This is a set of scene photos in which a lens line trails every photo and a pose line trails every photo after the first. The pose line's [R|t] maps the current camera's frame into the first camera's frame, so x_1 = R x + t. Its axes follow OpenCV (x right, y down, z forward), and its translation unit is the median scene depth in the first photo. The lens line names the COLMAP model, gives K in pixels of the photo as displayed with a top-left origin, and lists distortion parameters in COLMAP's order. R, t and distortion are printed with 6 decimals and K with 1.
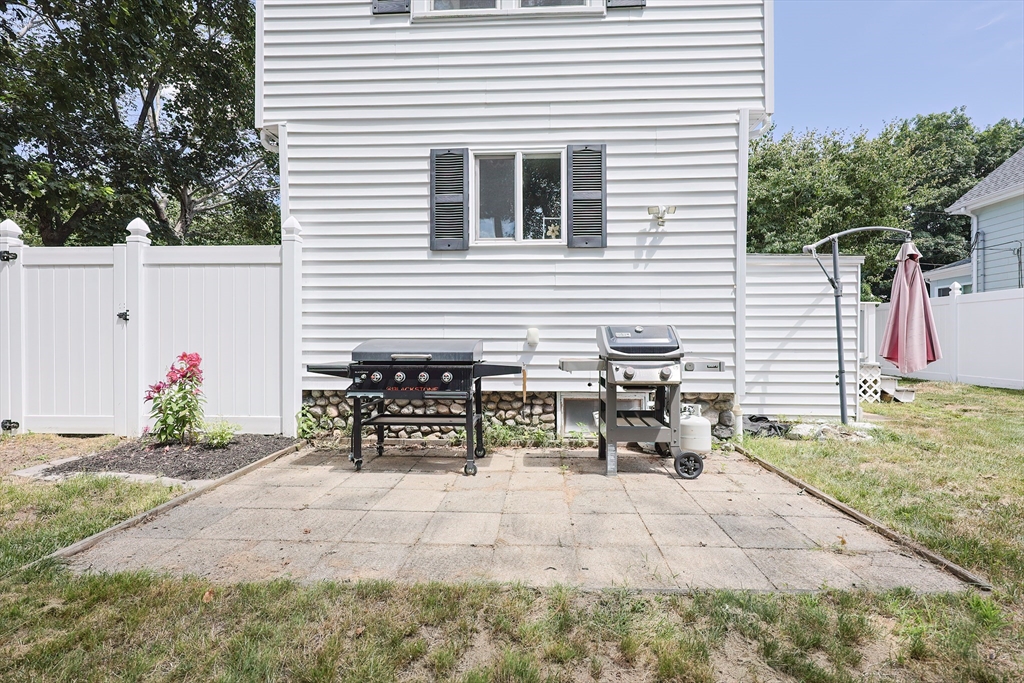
lens RADIAL K [[427.9, 0, 522.3], [0, 427.9, 338.9], [0, 0, 1]] dist [-0.002421, -0.000078]
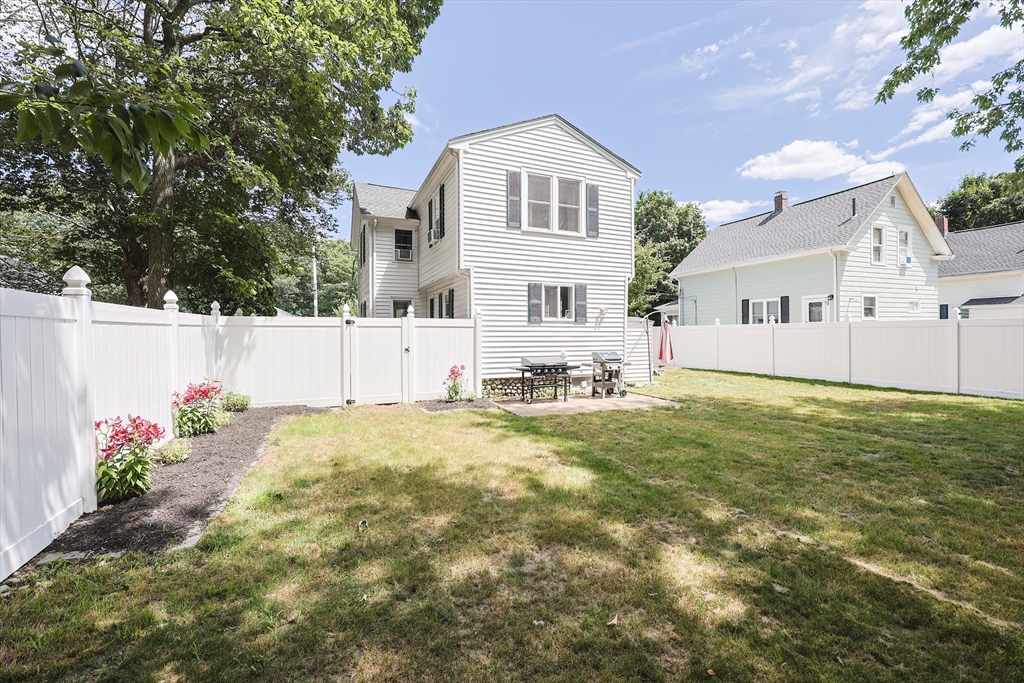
lens RADIAL K [[427.9, 0, 509.3], [0, 427.9, 332.2], [0, 0, 1]] dist [-0.002421, -0.000078]
pose [[0.902525, -0.000236, 0.430637, -1.441830], [0.002405, 0.999987, -0.004491, -0.135745], [-0.430630, 0.005089, 0.902514, -1.278499]]
